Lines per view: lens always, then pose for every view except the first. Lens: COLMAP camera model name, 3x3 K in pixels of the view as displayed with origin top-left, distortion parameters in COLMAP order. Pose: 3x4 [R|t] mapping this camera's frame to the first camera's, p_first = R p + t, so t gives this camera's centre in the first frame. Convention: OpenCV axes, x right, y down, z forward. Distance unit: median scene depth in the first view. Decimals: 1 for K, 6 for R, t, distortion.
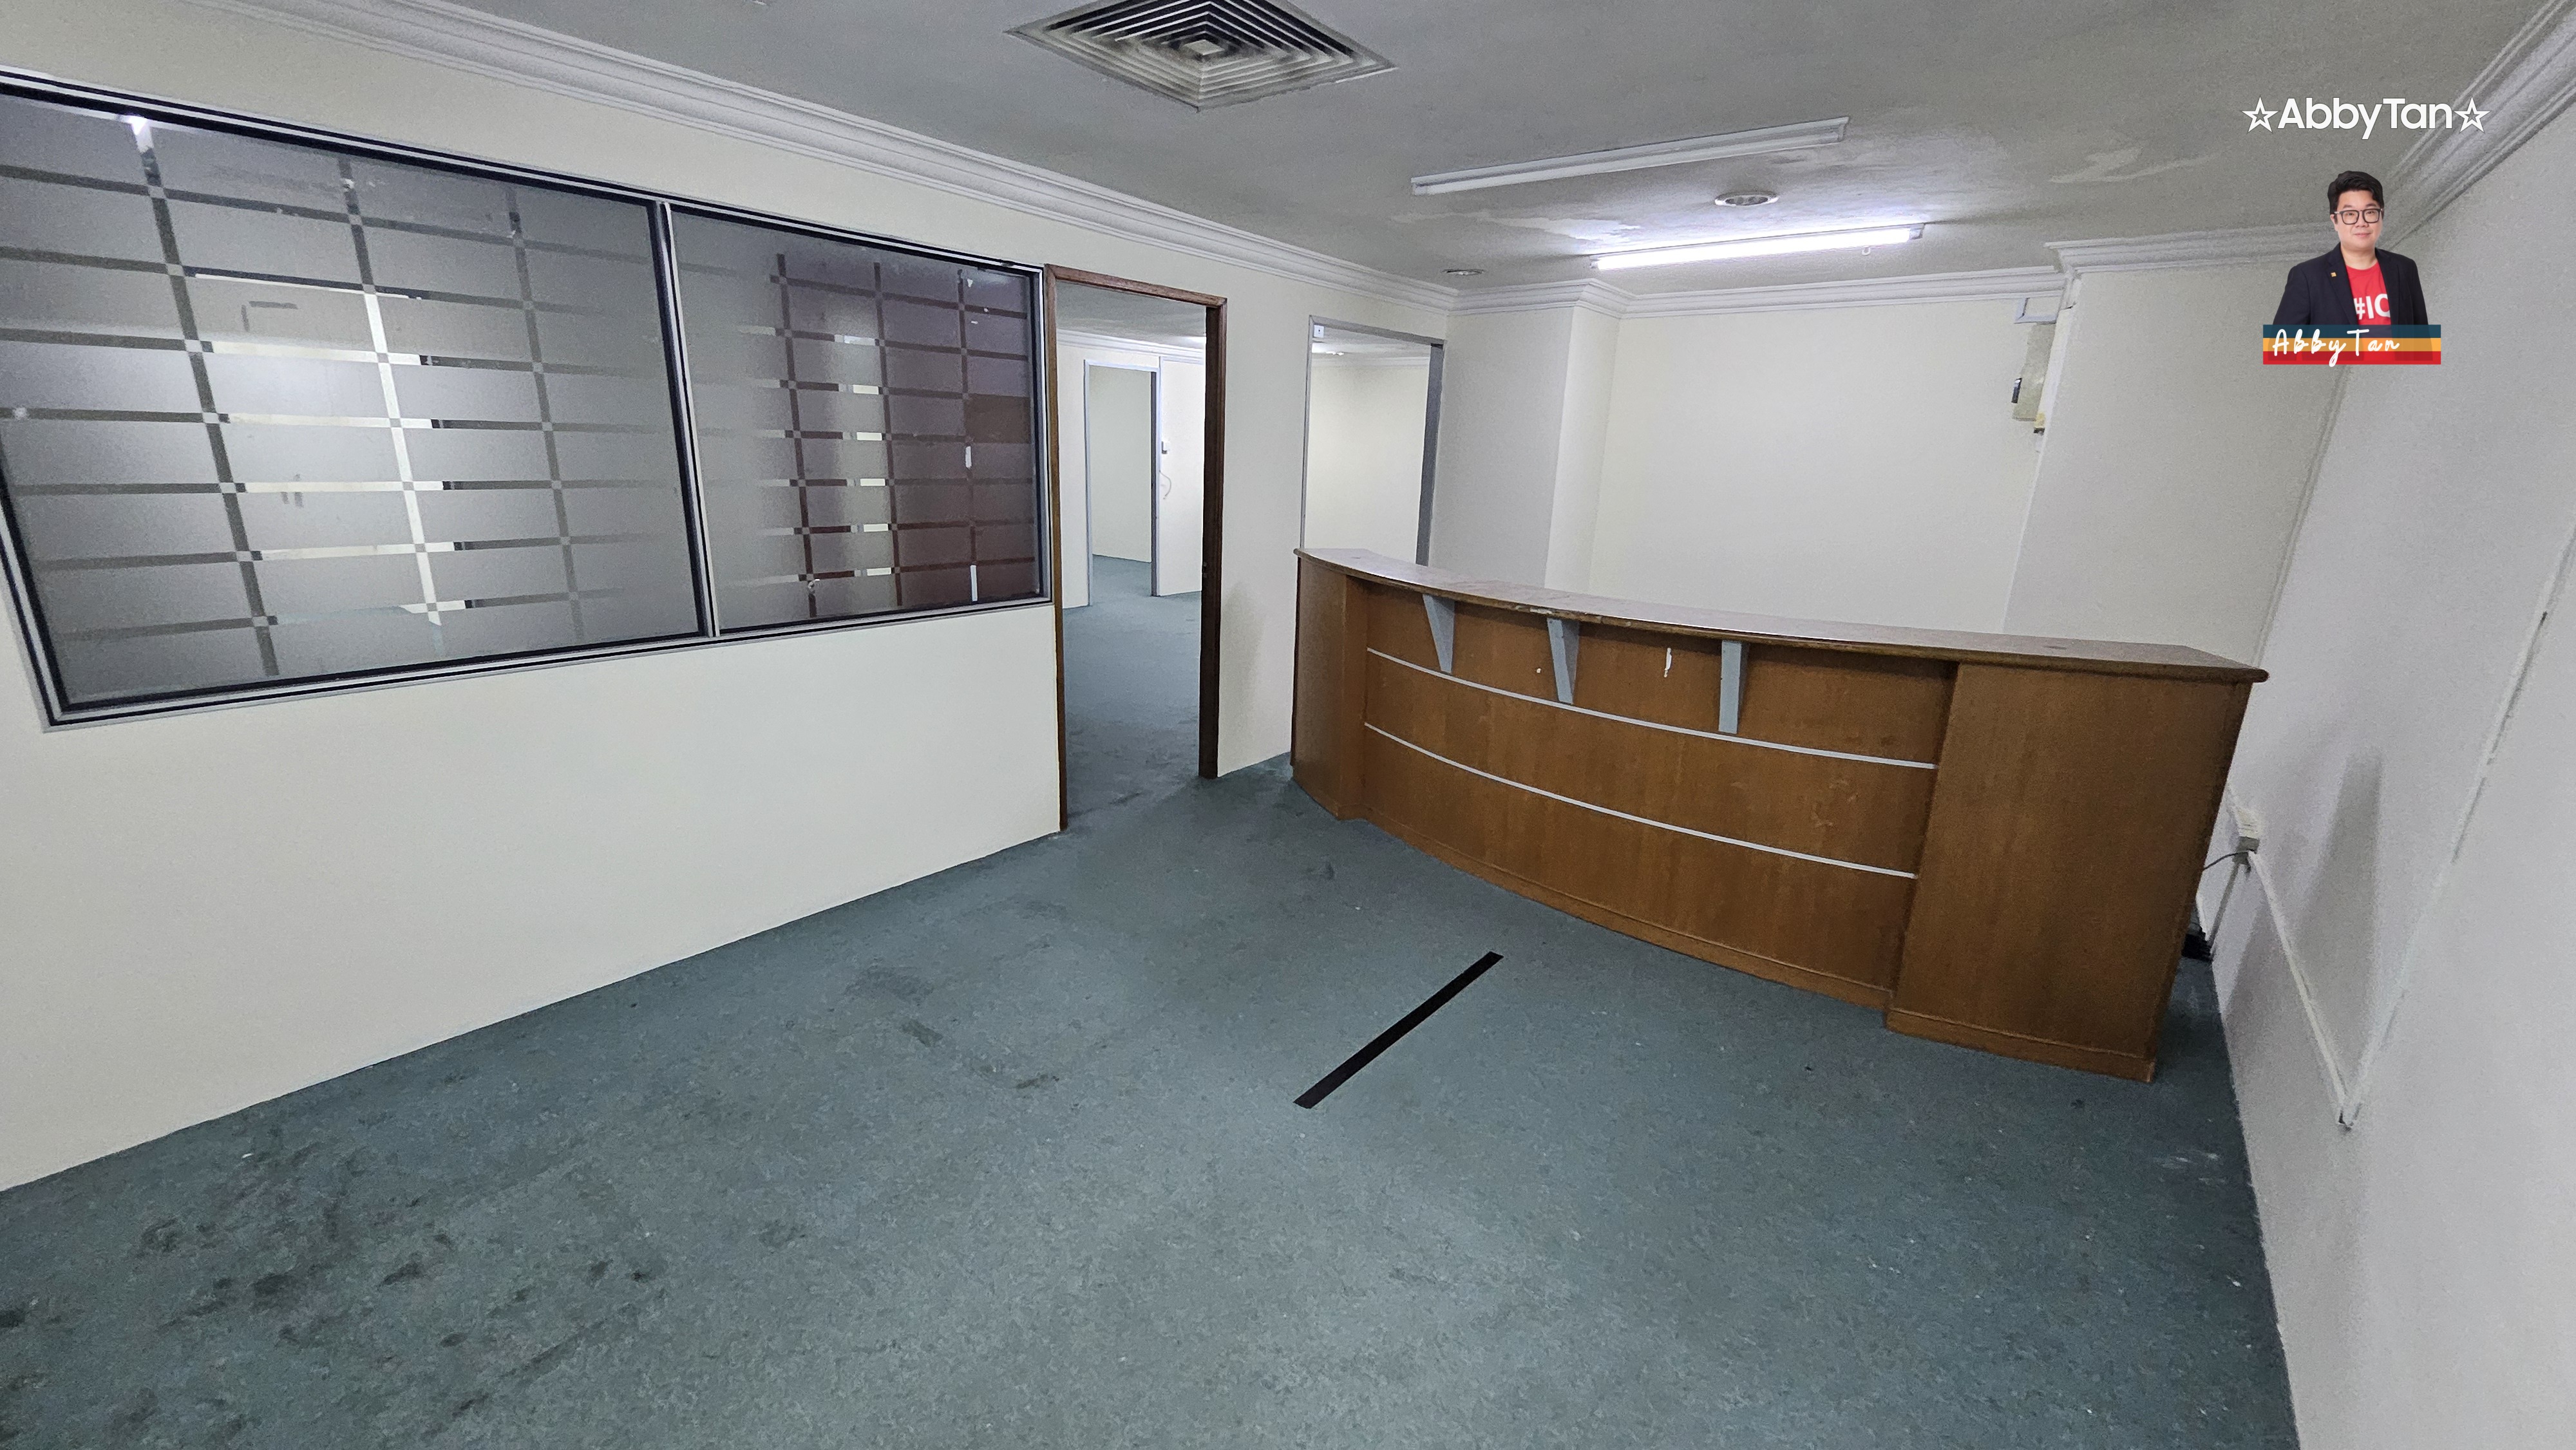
lens RADIAL K [[1014.1, 0, 1274.6], [0, 1014.1, 725.3], [0, 0, 1]] dist [0.001446, -0.000338]
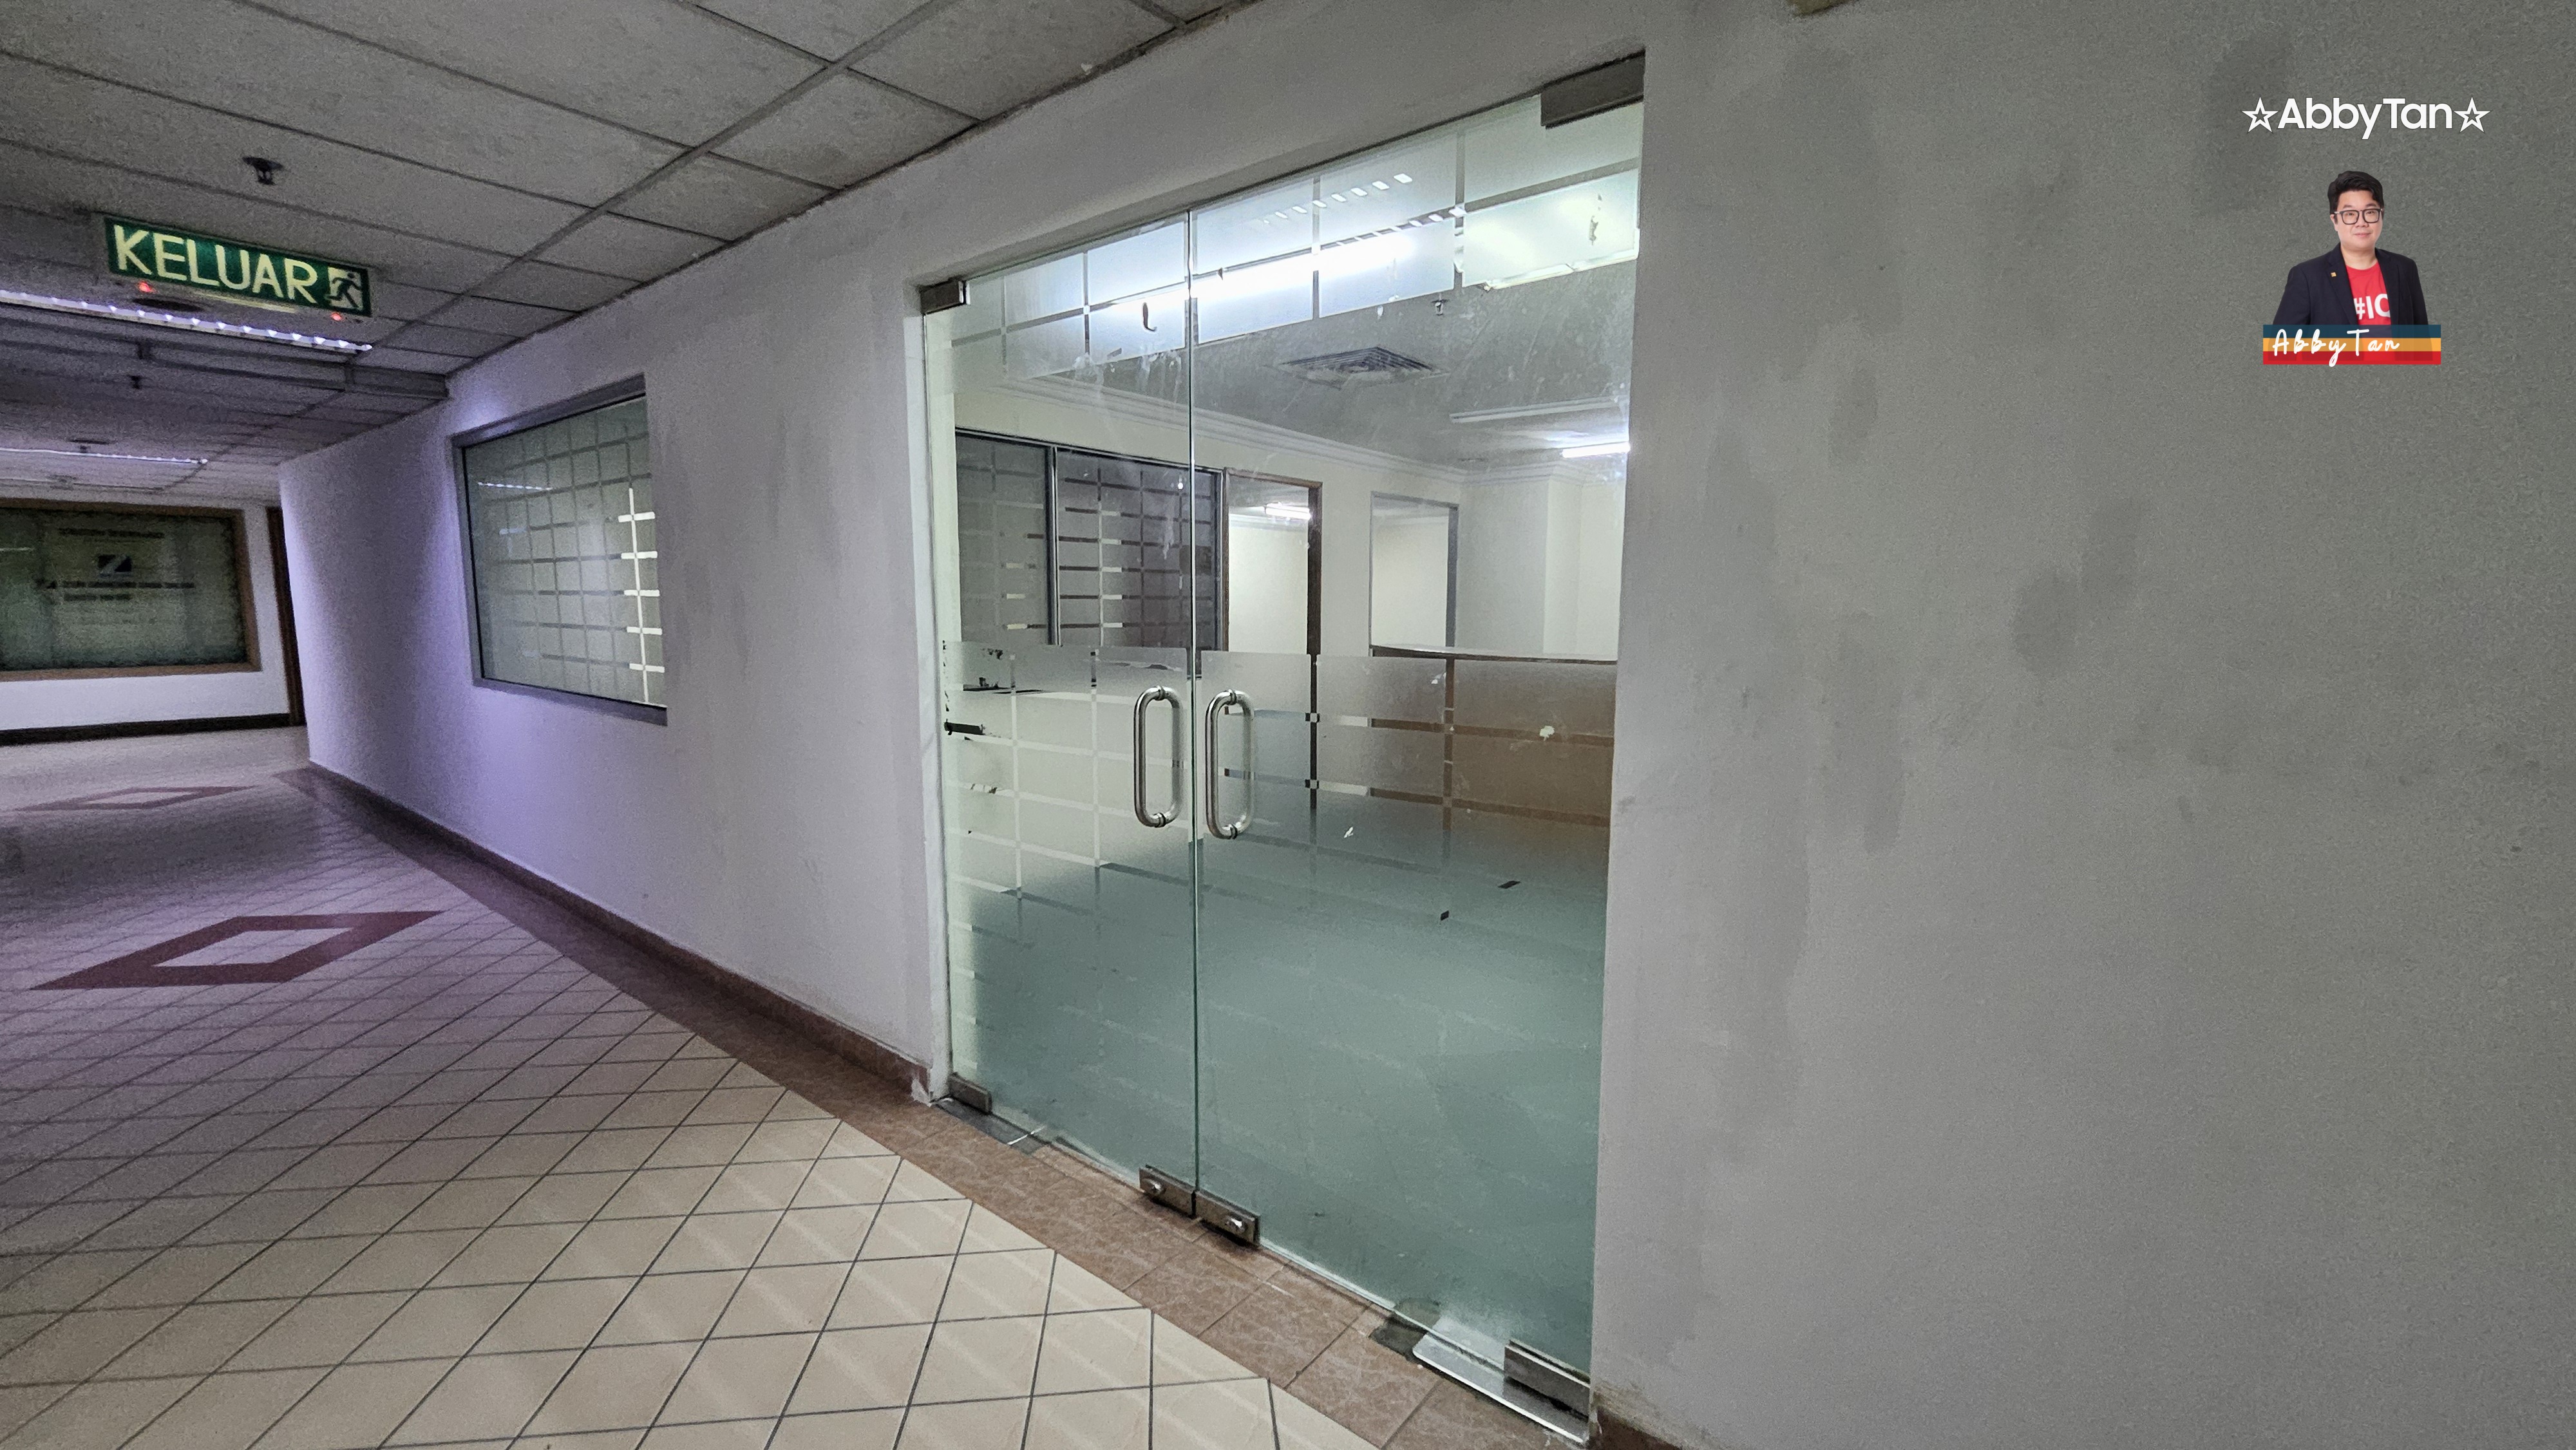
lens RADIAL K [[1014.1, 0, 1277.2], [0, 1014.1, 735.3], [0, 0, 1]] dist [0.001446, -0.000338]
pose [[0.999453, -0.032041, 0.008133, -0.138410], [0.032875, 0.989194, -0.142878, 0.169256], [-0.003467, 0.143067, 0.989707, -0.452392]]
